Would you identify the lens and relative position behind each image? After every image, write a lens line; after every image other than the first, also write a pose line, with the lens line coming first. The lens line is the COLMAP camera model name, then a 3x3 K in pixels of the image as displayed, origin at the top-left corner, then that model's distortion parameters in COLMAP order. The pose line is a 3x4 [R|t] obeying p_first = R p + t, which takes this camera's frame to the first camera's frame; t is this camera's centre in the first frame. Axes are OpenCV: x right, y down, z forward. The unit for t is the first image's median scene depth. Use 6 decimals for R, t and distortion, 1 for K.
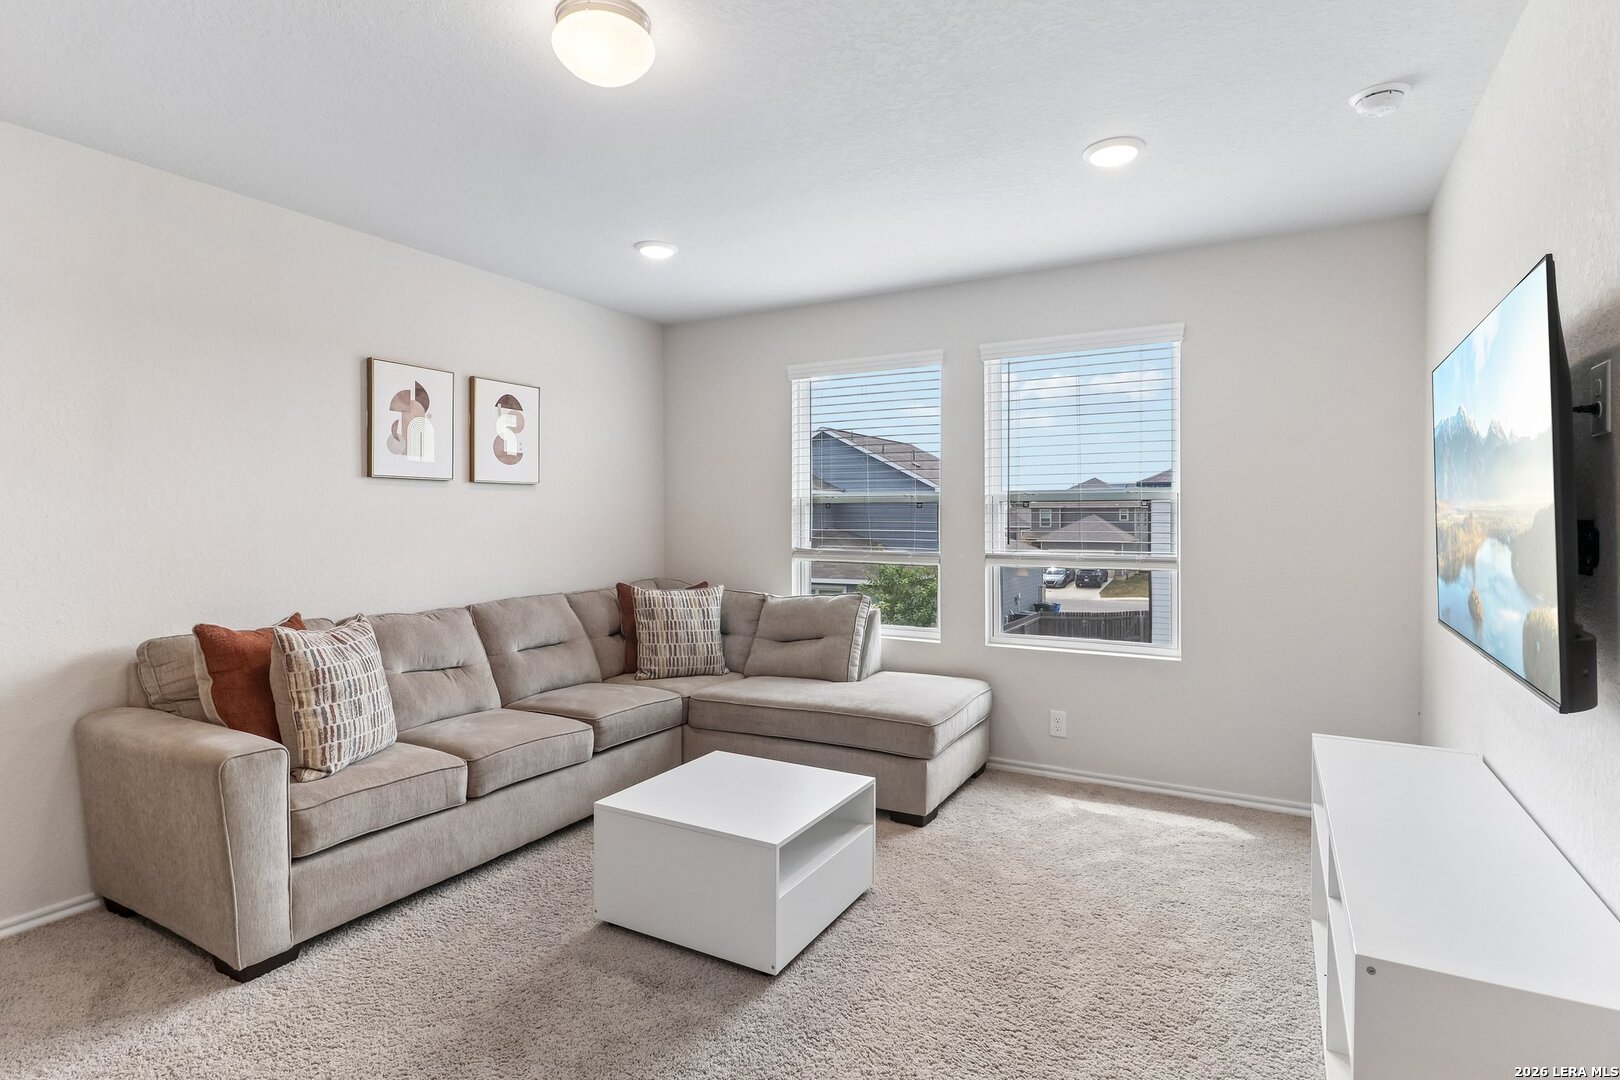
lens RADIAL K [[826.7, 0, 810.5], [0, 826.7, 532.1], [0, 0, 1]] dist [-0.004155, -0.001116]
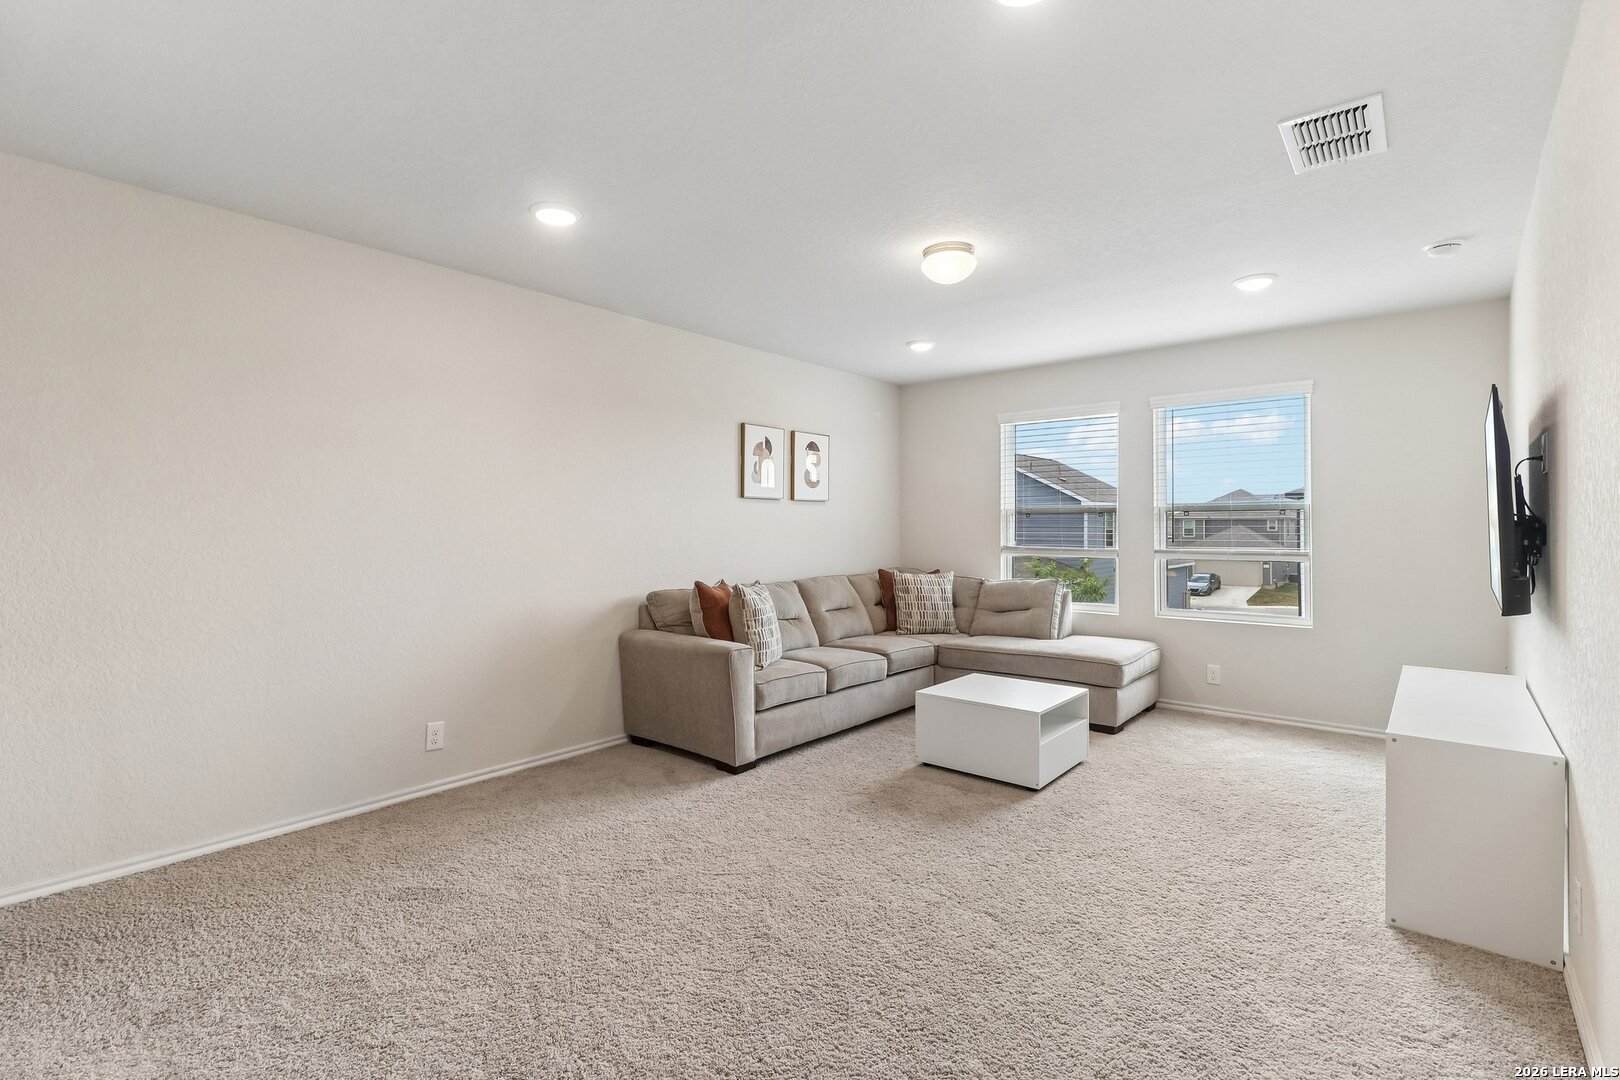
lens RADIAL K [[741.8, 0, 807.3], [0, 741.8, 527.6], [0, 0, 1]] dist [0.009444, -0.007644]
pose [[0.980661, 0.000262, -0.195713, -0.130647], [-0.003758, 0.999840, -0.017489, 0.015797], [0.195677, 0.017886, 0.980505, -0.375929]]
